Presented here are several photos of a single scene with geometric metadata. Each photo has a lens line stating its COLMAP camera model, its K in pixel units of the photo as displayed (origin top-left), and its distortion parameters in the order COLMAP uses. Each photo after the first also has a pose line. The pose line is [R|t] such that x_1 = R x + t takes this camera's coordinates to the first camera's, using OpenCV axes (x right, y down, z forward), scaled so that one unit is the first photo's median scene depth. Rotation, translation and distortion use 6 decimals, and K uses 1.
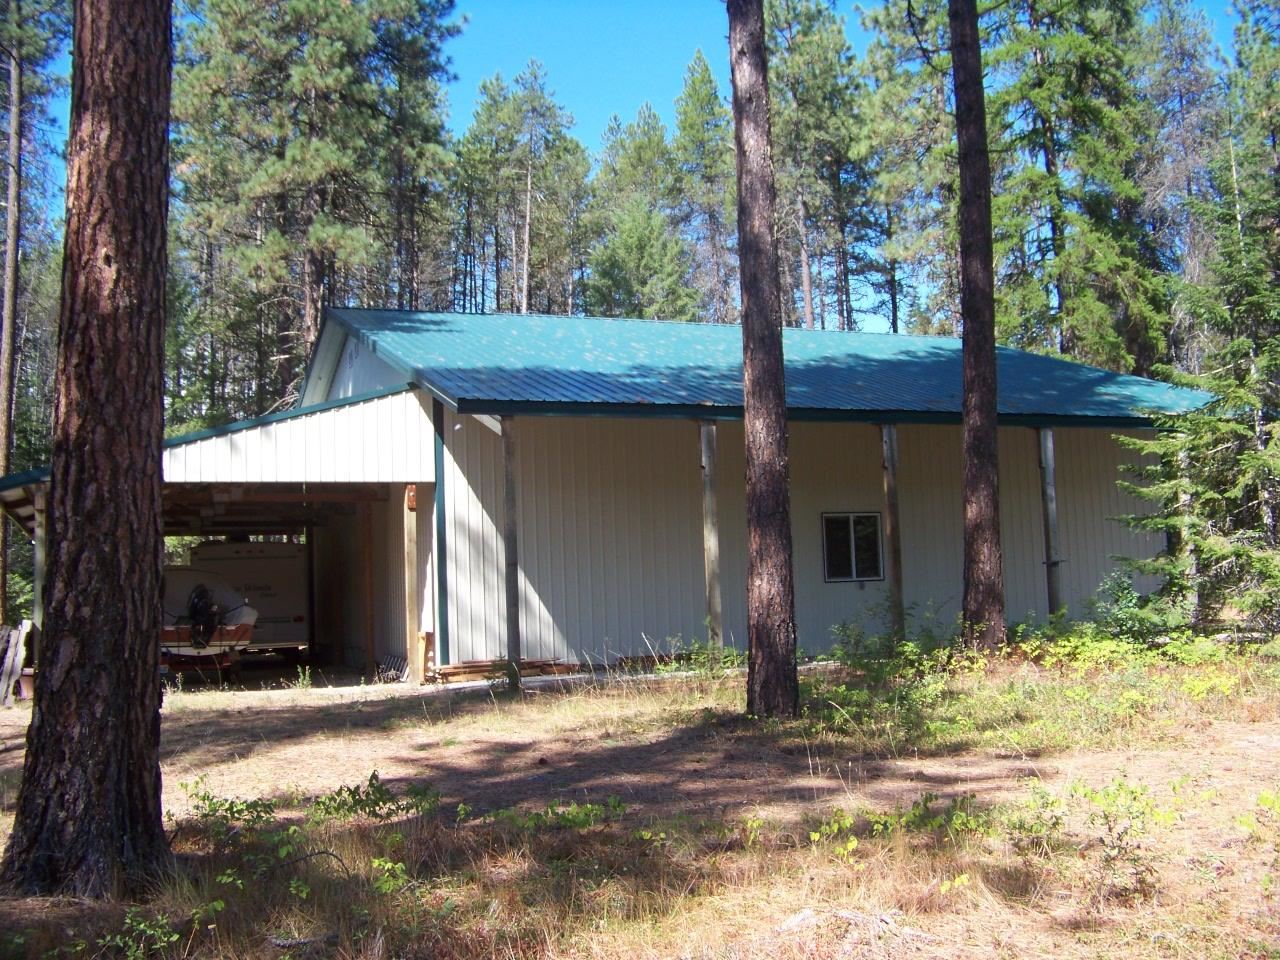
lens RADIAL K [[1345.7, 0, 660.9], [0, 1345.7, 477.7], [0, 0, 1]] dist [-0.240951, 0.317613]
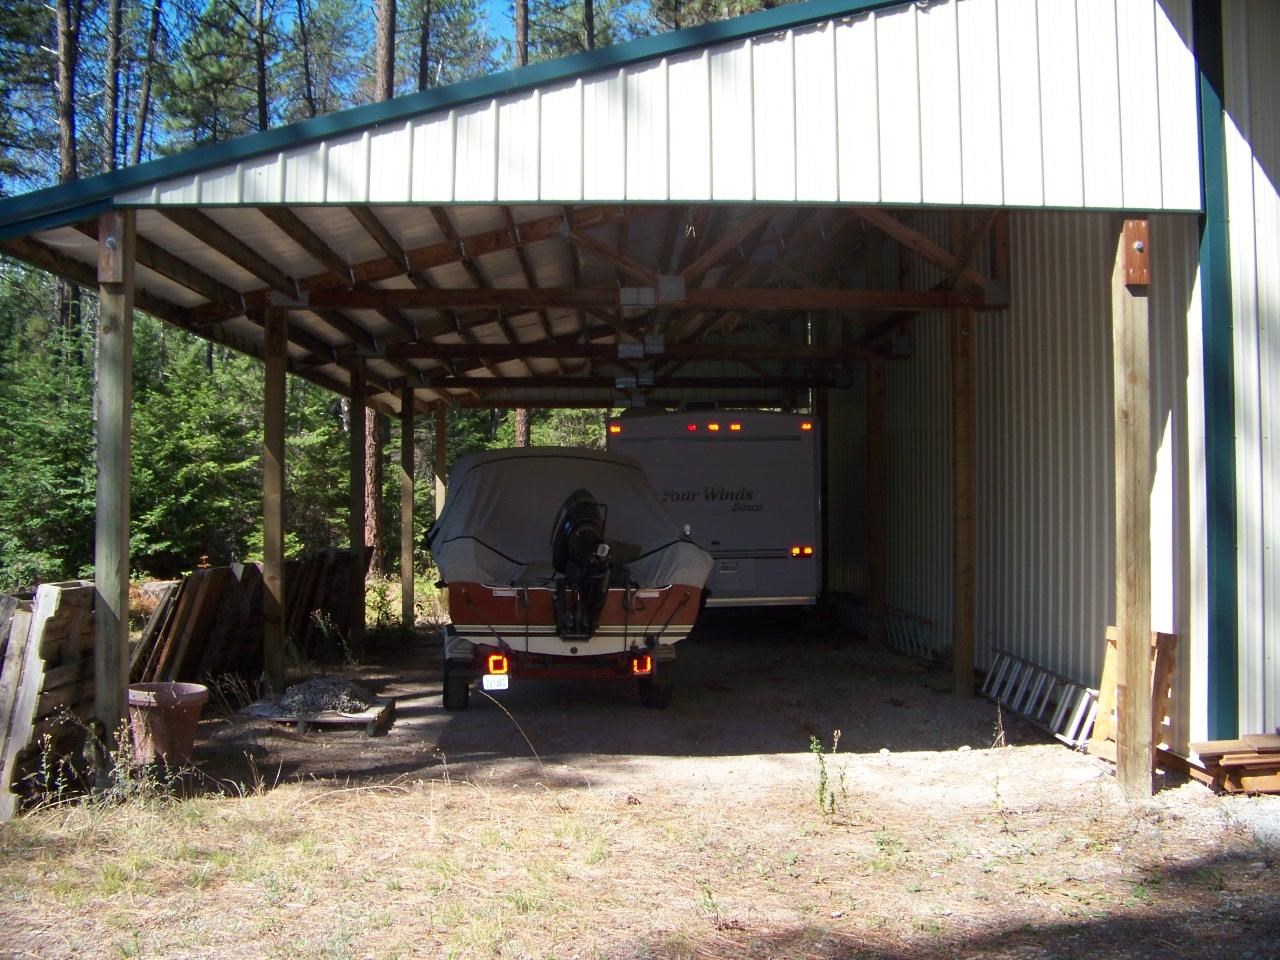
lens RADIAL K [[1345.7, 0, 660.9], [0, 1345.7, 477.7], [0, 0, 1]] dist [-0.240951, 0.317613]
pose [[0.932171, 0.024723, -0.361173, -0.175414], [0.002743, 0.997154, 0.075336, 0.046440], [0.362008, -0.071216, 0.929451, 0.625273]]
